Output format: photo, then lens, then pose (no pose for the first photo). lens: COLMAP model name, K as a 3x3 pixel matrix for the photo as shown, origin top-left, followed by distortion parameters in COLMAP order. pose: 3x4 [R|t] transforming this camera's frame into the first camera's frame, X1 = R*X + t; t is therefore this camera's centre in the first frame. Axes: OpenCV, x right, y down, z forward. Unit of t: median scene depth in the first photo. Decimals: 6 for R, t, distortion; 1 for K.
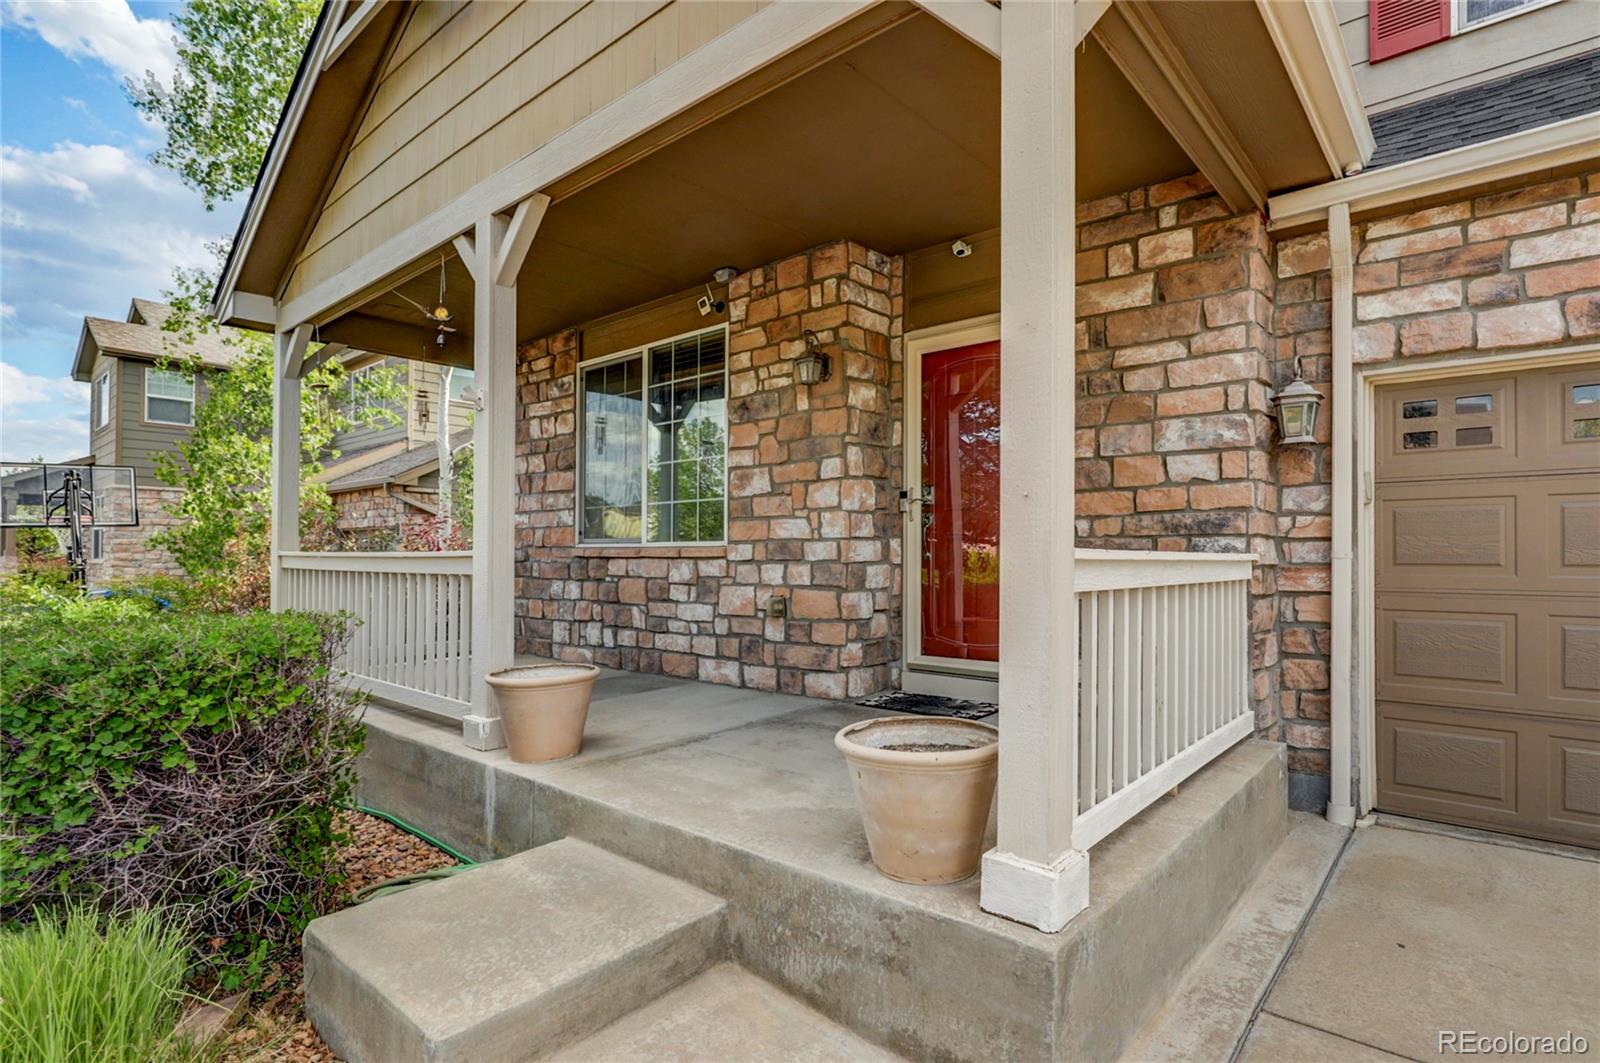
lens RADIAL K [[800.8, 0, 804.7], [0, 800.8, 555.7], [0, 0, 1]] dist [-0.001977, -0.011267]
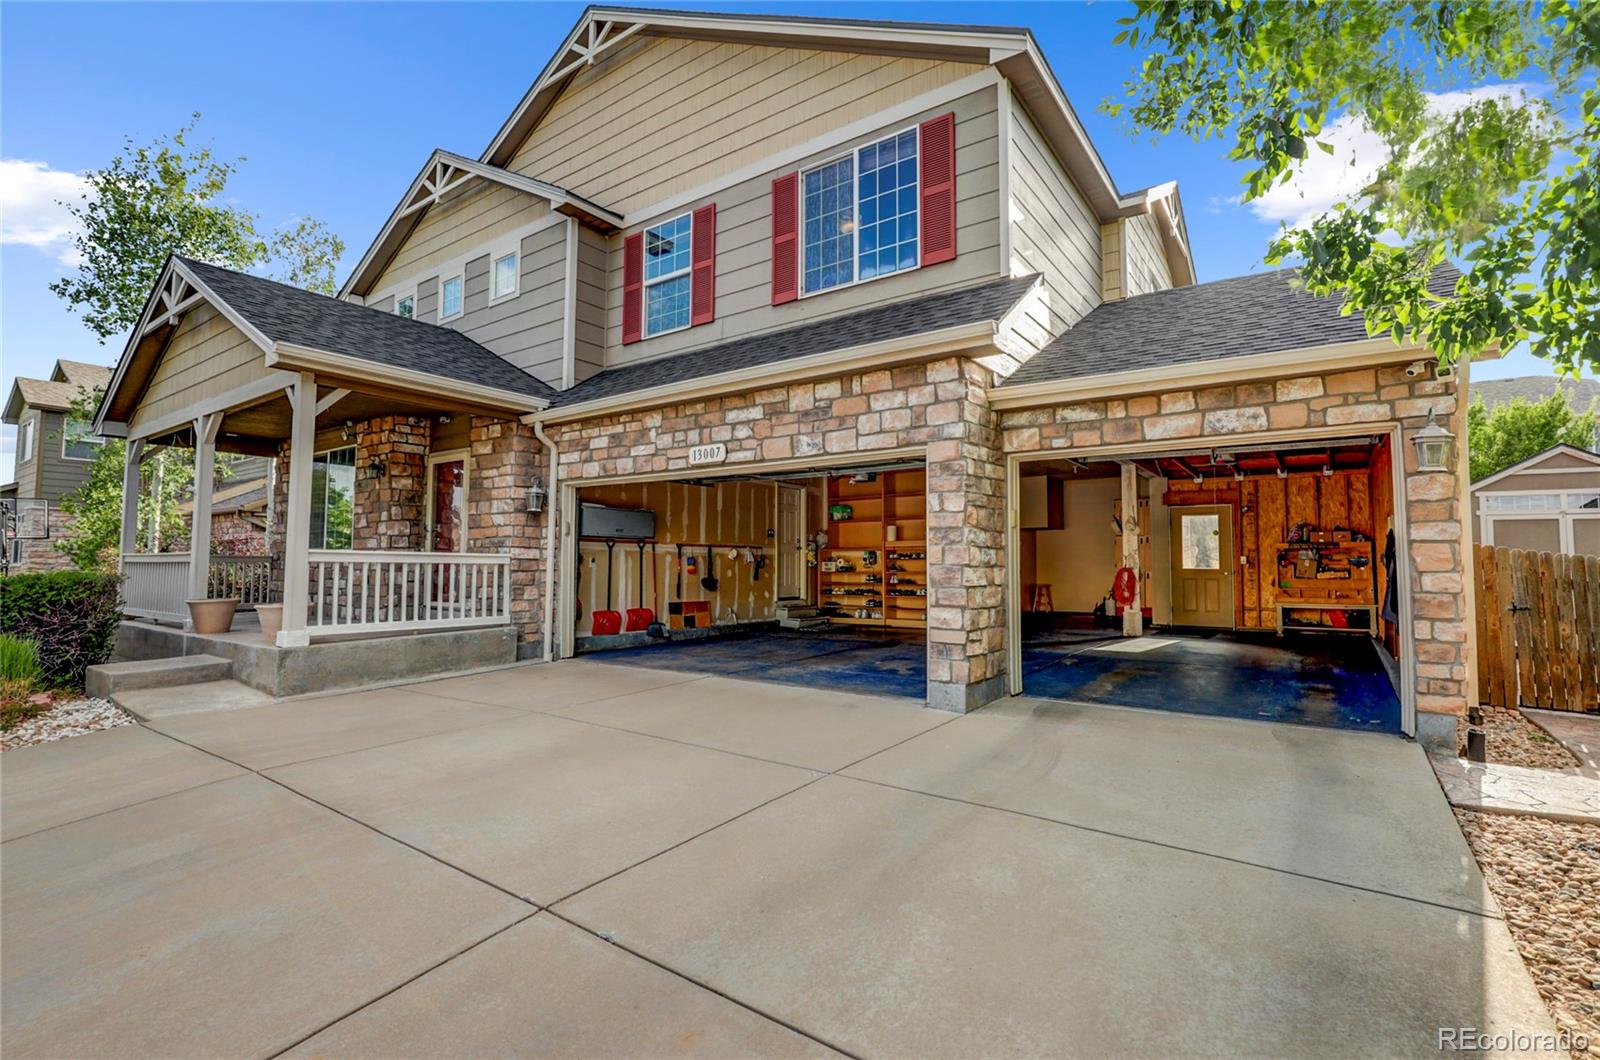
lens RADIAL K [[733.6, 0, 800.0], [0, 733.6, 530.0], [0, 0, 1]] dist [-0.010327, 0.000917]
pose [[0.995280, 0.007000, 0.096796, 0.971258], [-0.002032, 0.998680, -0.051329, 0.030340], [-0.097027, 0.050890, 0.993980, -1.105277]]
